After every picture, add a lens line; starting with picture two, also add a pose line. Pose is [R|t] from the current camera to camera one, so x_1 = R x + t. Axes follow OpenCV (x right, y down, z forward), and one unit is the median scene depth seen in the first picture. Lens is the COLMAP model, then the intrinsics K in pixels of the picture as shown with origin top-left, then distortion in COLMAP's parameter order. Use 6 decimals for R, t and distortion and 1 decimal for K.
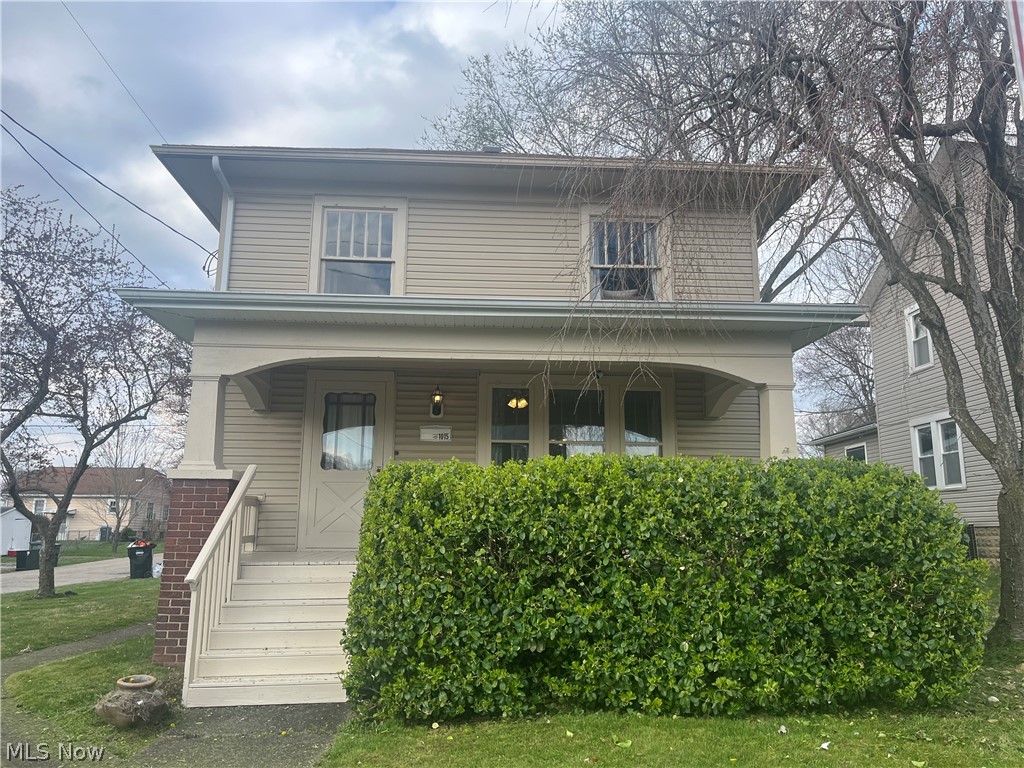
lens RADIAL K [[772.5, 0, 507.0], [0, 772.5, 381.8], [0, 0, 1]] dist [0.071871, -0.099756]
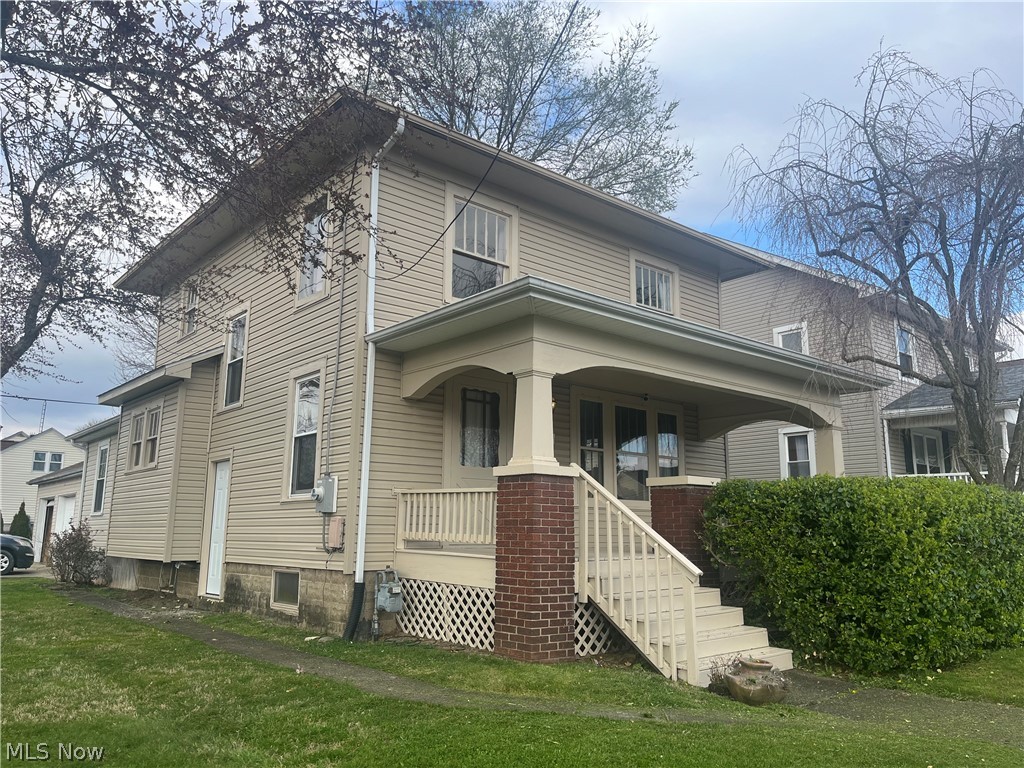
lens RADIAL K [[772.5, 0, 507.0], [0, 772.5, 381.8], [0, 0, 1]] dist [0.071871, -0.099756]
pose [[0.799135, 0.116225, 0.589810, -0.756901], [-0.119150, 0.992291, -0.034099, 0.033173], [-0.589226, -0.043026, 0.806822, 0.169953]]
